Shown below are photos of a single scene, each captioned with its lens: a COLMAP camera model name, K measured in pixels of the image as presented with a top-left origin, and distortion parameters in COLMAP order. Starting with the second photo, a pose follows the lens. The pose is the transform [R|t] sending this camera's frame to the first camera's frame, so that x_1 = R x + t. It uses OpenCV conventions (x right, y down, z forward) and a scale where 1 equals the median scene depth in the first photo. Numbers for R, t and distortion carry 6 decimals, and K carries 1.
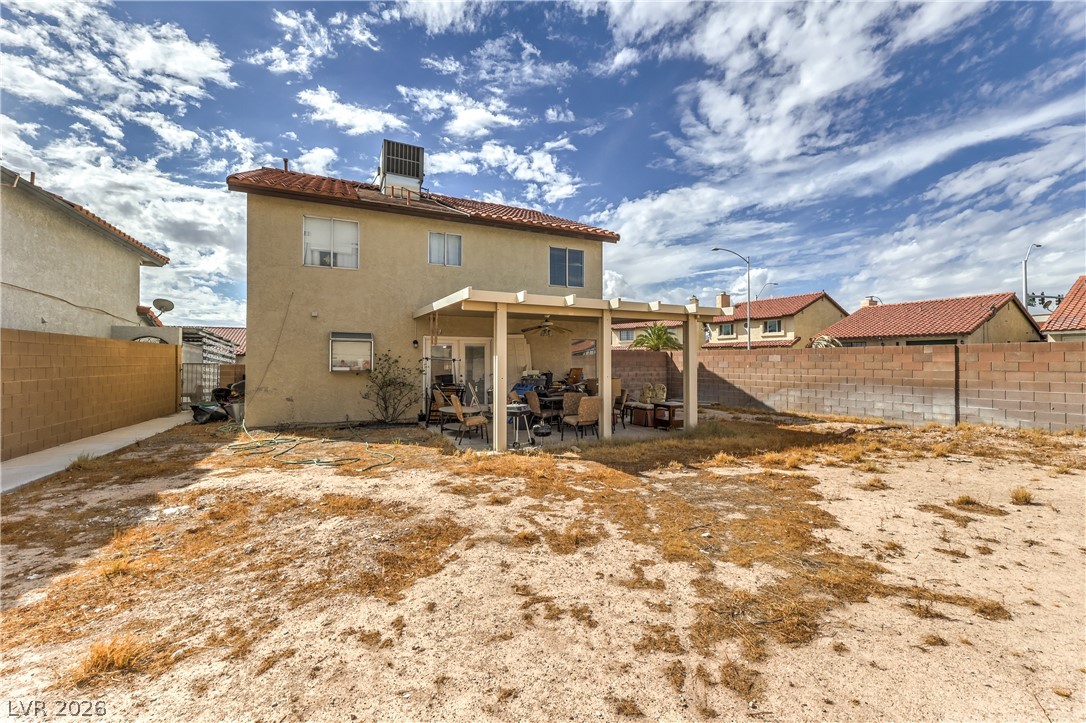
lens RADIAL K [[436.3, 0, 542.0], [0, 436.3, 374.6], [0, 0, 1]] dist [0.001655, -0.000230]
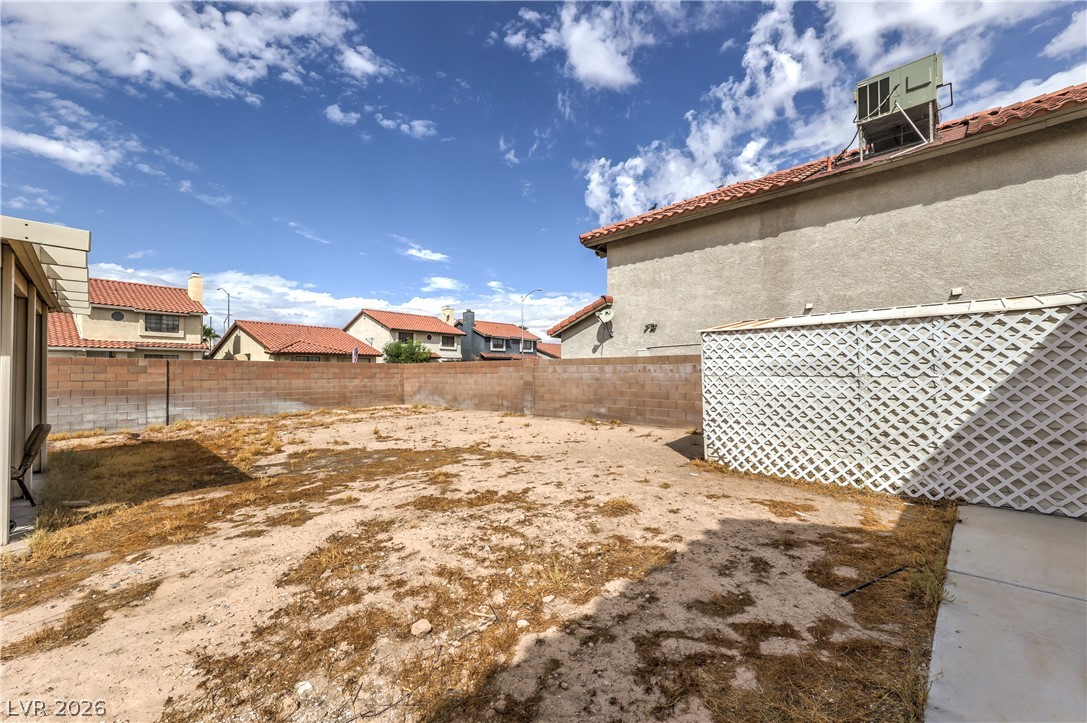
lens RADIAL K [[436.2, 0, 545.3], [0, 436.2, 357.8], [0, 0, 1]] dist [0.003964, 0.000519]
pose [[-0.342435, 0.036537, 0.938831, -0.627335], [0.033598, 0.999081, -0.026627, -0.004294], [-0.938940, 0.022425, -0.343348, 0.449198]]
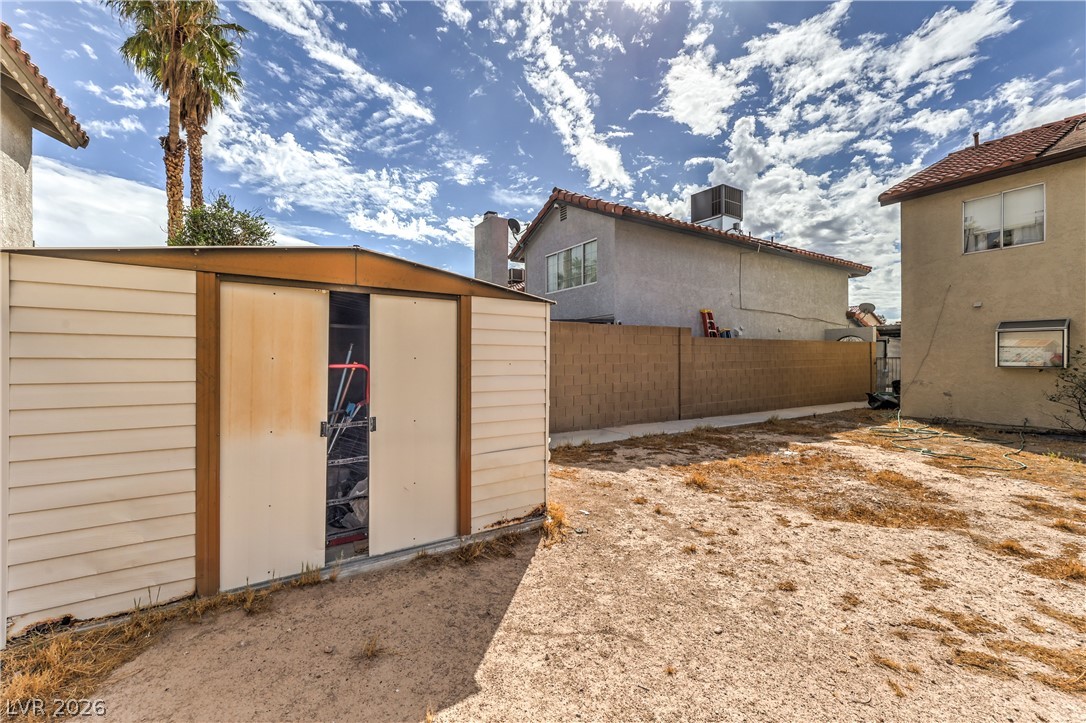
lens RADIAL K [[435.8, 0, 544.8], [0, 435.8, 357.8], [0, 0, 1]] dist [0.003964, 0.000519]
pose [[0.139854, -0.001526, -0.990171, 0.281490], [-0.021220, 0.999765, -0.004538, -0.001228], [0.989945, 0.021646, 0.139788, -0.041755]]
